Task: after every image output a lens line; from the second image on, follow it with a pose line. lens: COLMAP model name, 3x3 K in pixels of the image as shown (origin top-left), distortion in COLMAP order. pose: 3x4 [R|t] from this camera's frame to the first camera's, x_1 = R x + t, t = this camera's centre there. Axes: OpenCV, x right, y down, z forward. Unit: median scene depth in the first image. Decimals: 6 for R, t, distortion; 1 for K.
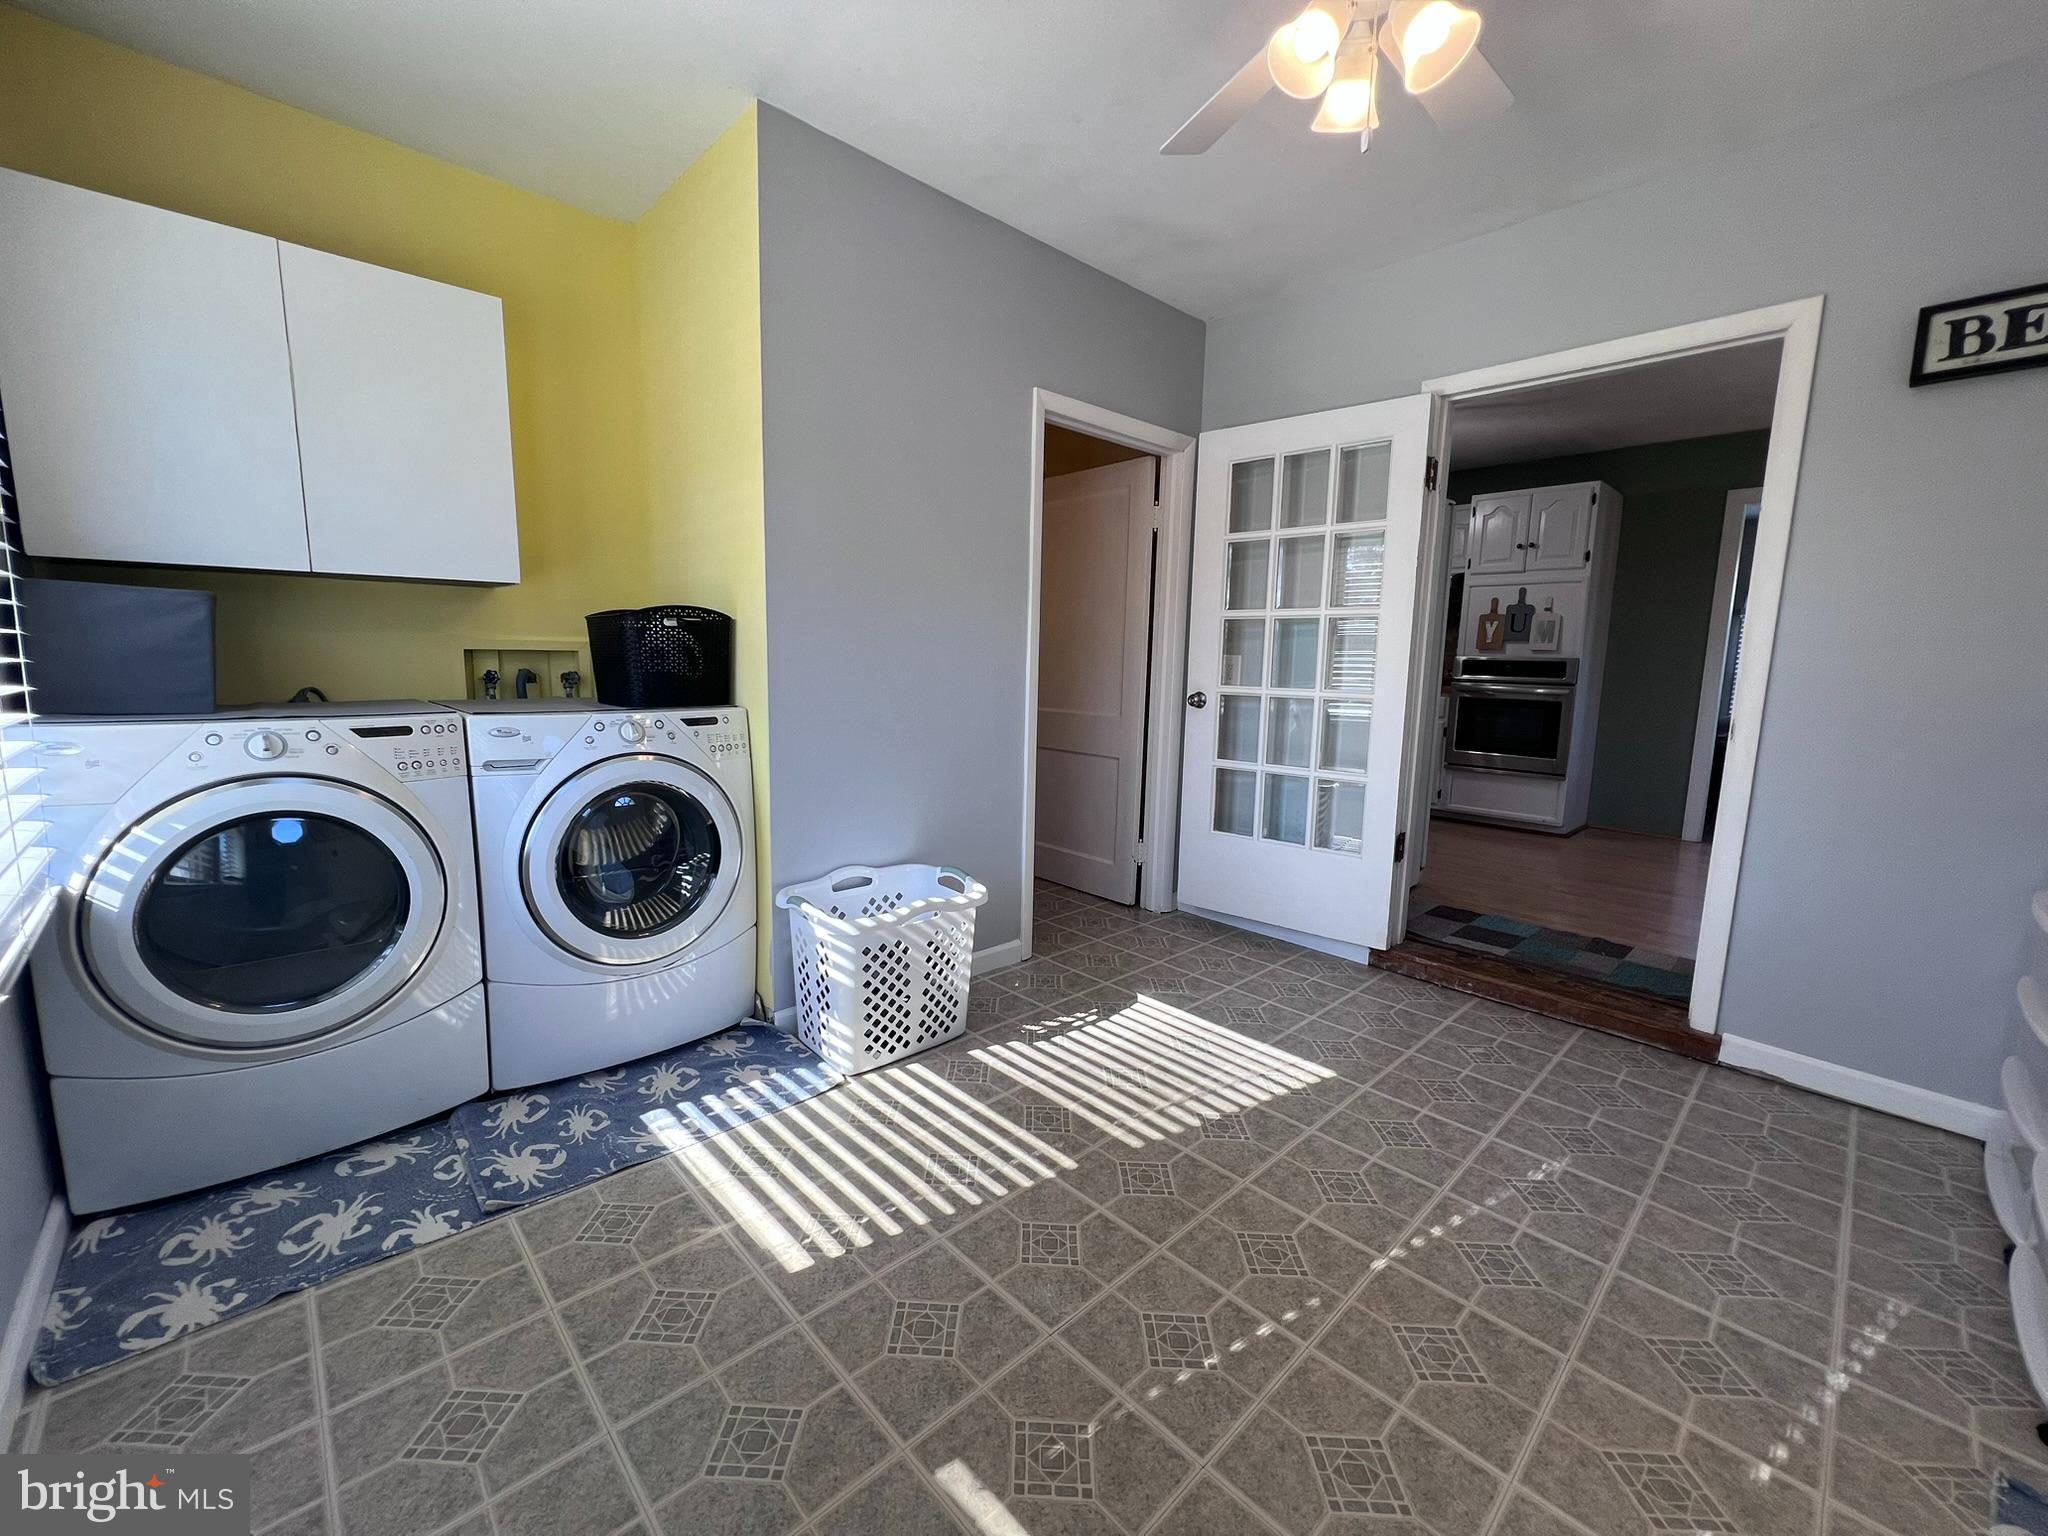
lens RADIAL K [[814.3, 0, 1012.0], [0, 814.3, 764.3], [0, 0, 1]] dist [0.001096, -0.000218]
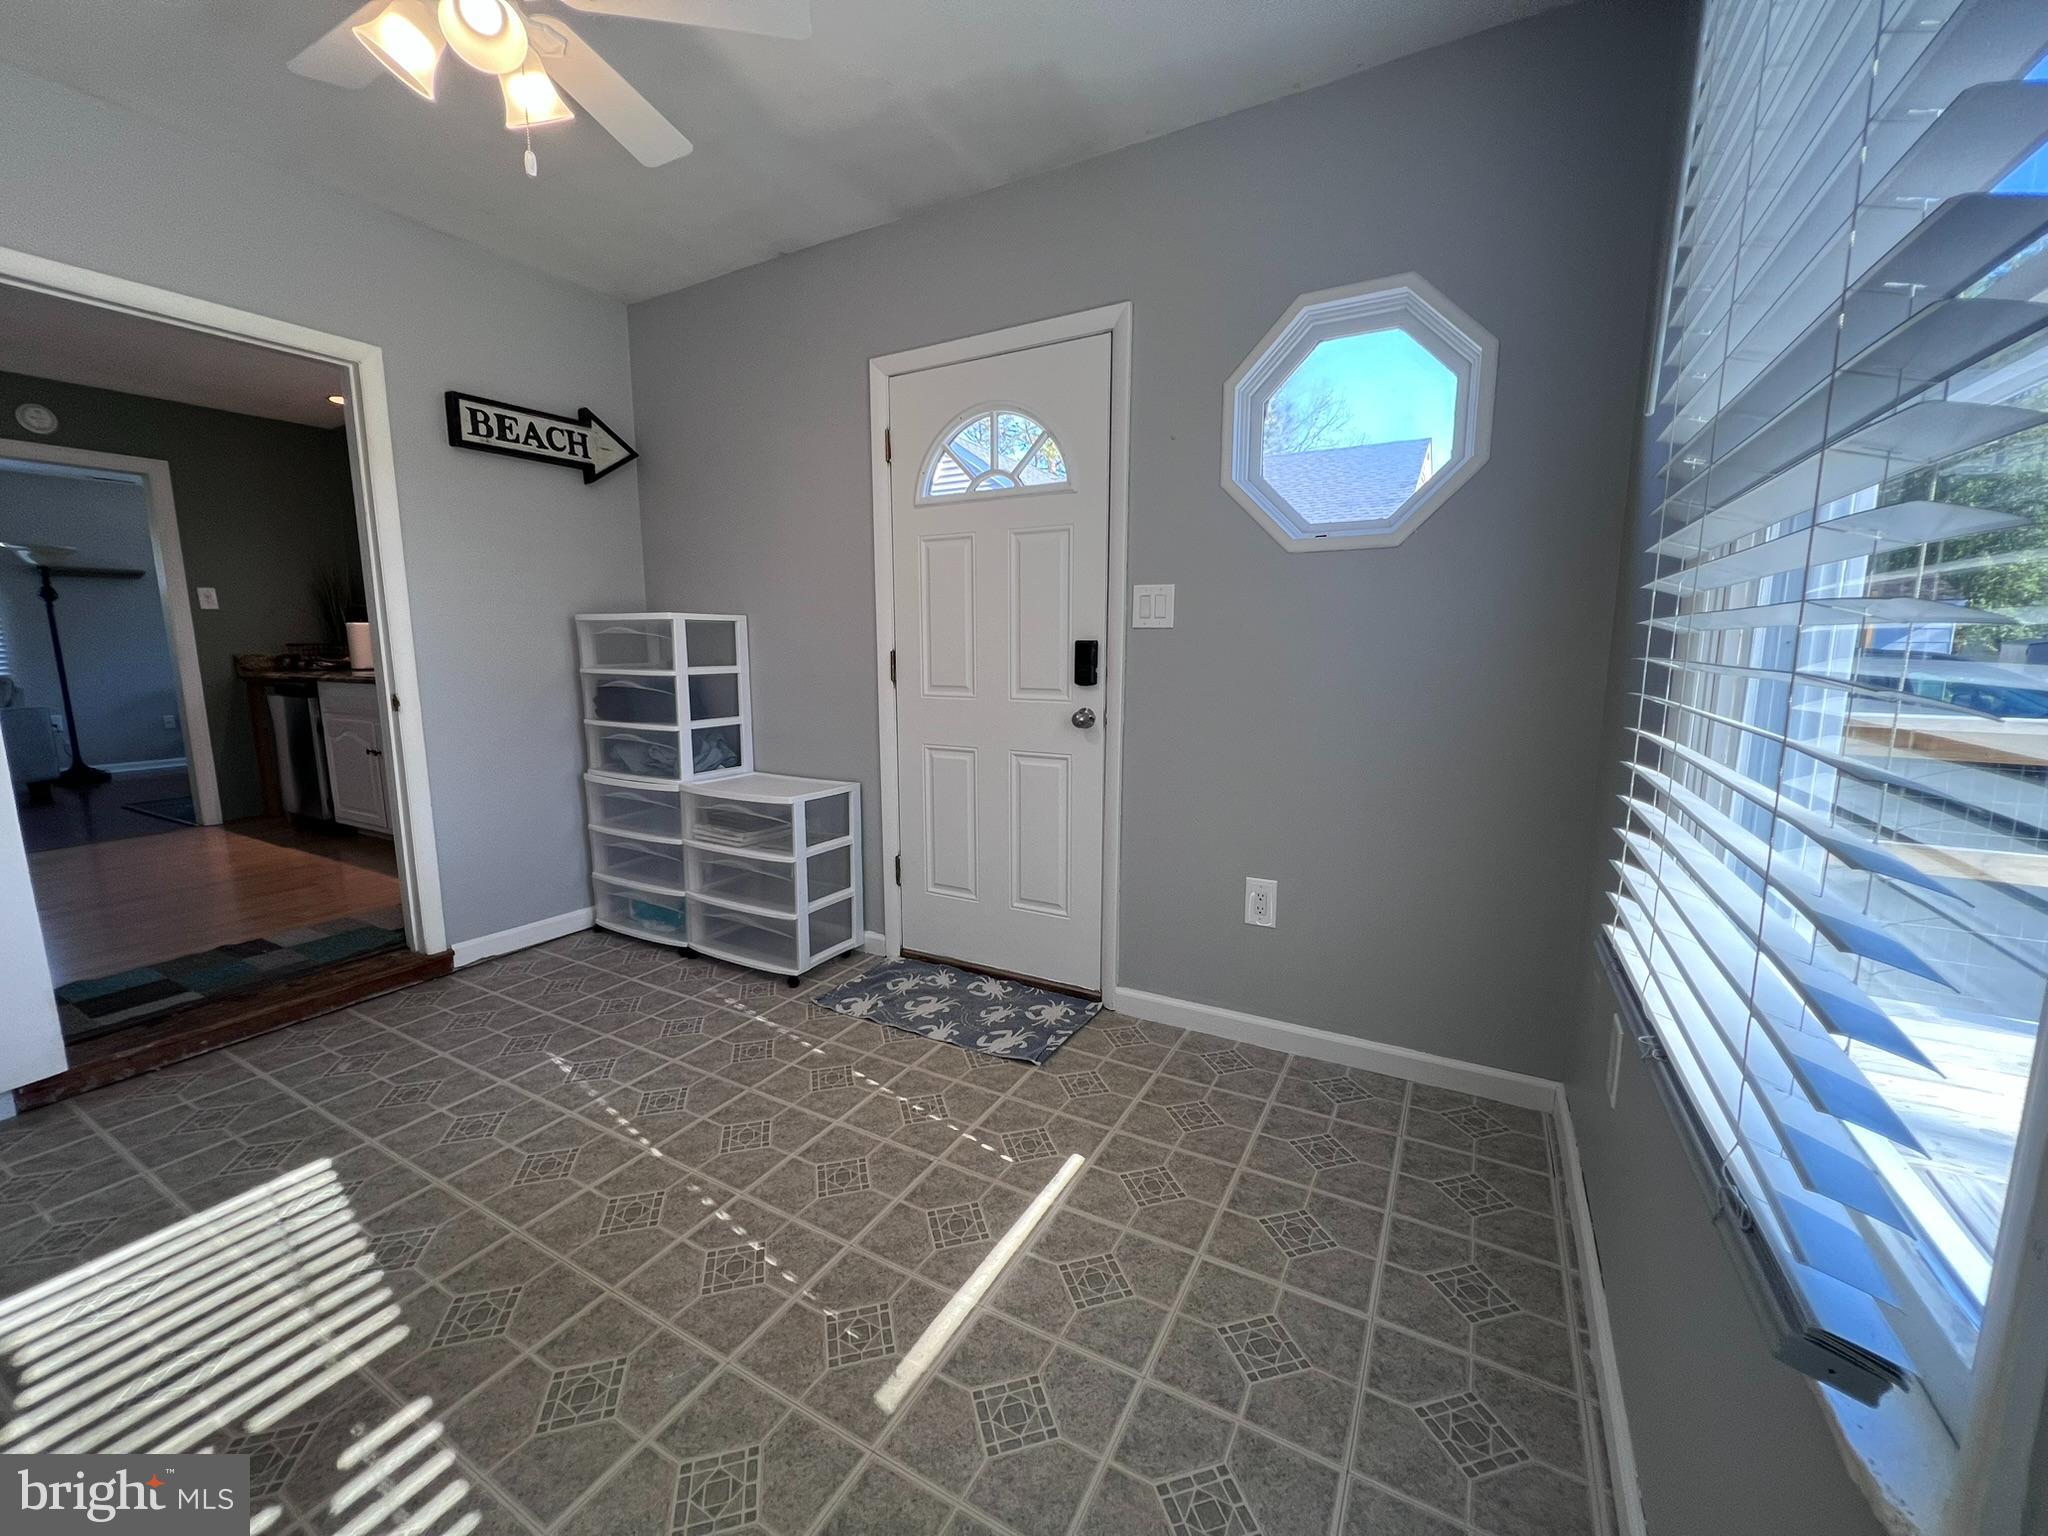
lens RADIAL K [[814.3, 0, 1012.0], [0, 814.3, 764.3], [0, 0, 1]] dist [0.001096, -0.000218]
pose [[-0.292142, -0.165425, 0.941959, -0.548188], [0.124818, 0.969908, 0.209045, -0.098888], [-0.948195, 0.178645, -0.262703, 0.520287]]
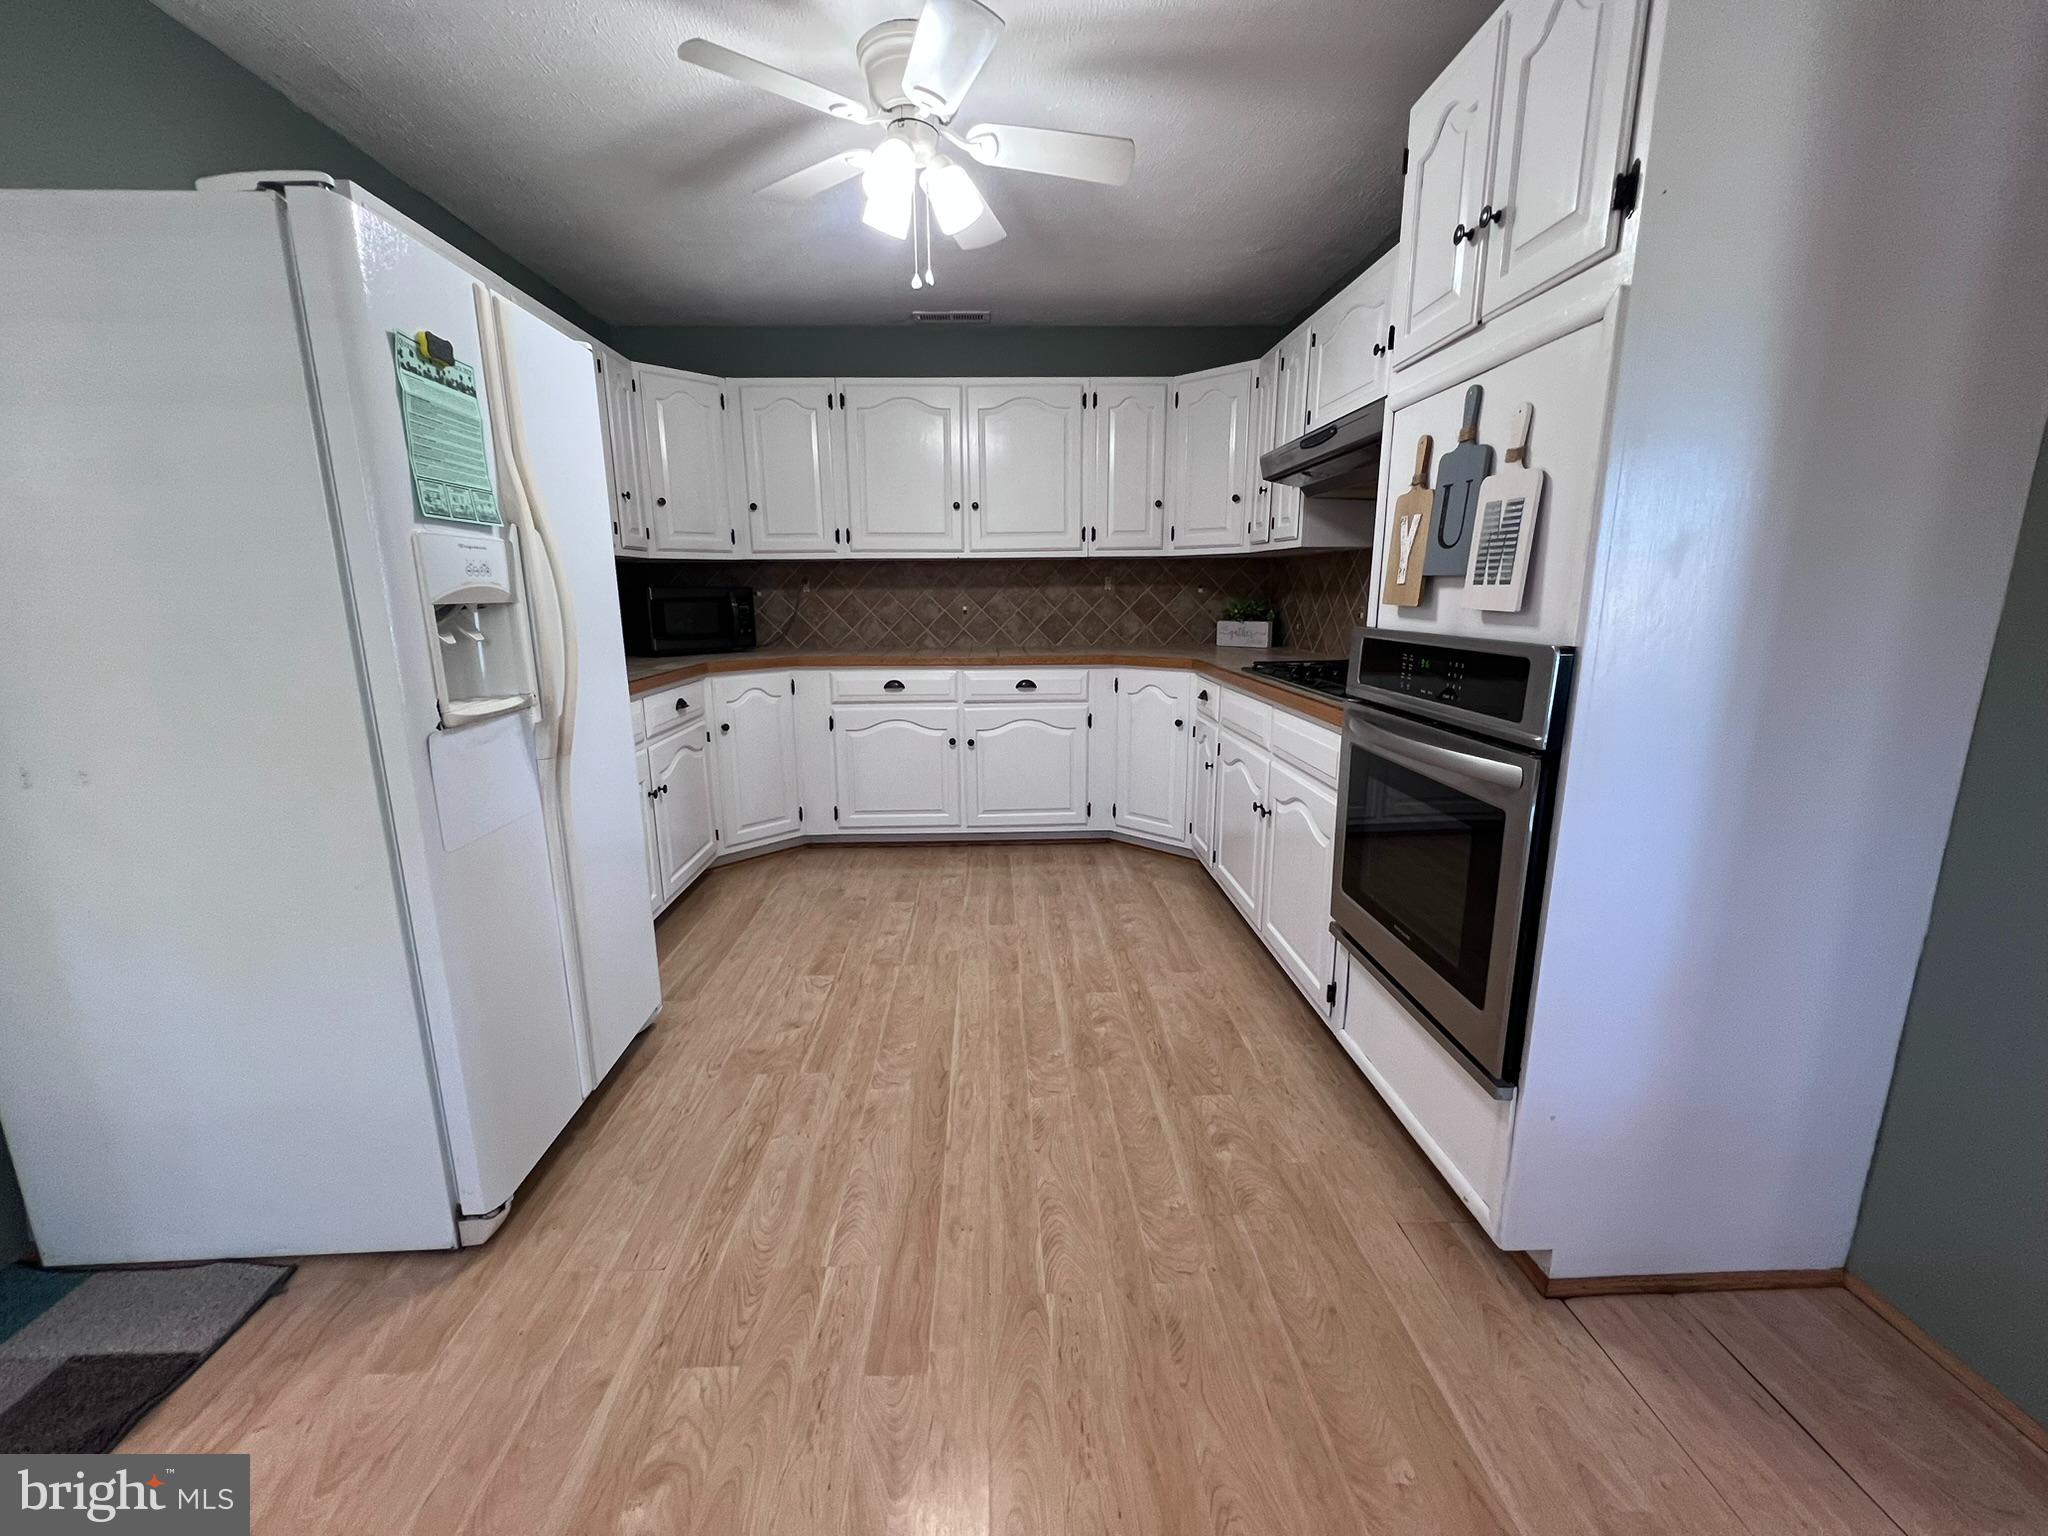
lens RADIAL K [[820.1, 0, 1021.6], [0, 820.1, 764.2], [0, 0, 1]] dist [0.000005, 0.000060]
pose [[0.751839, 0.109016, -0.650272, 1.699580], [-0.064948, 0.993685, 0.091496, -0.246620], [0.656141, -0.026556, 0.754171, 1.633168]]
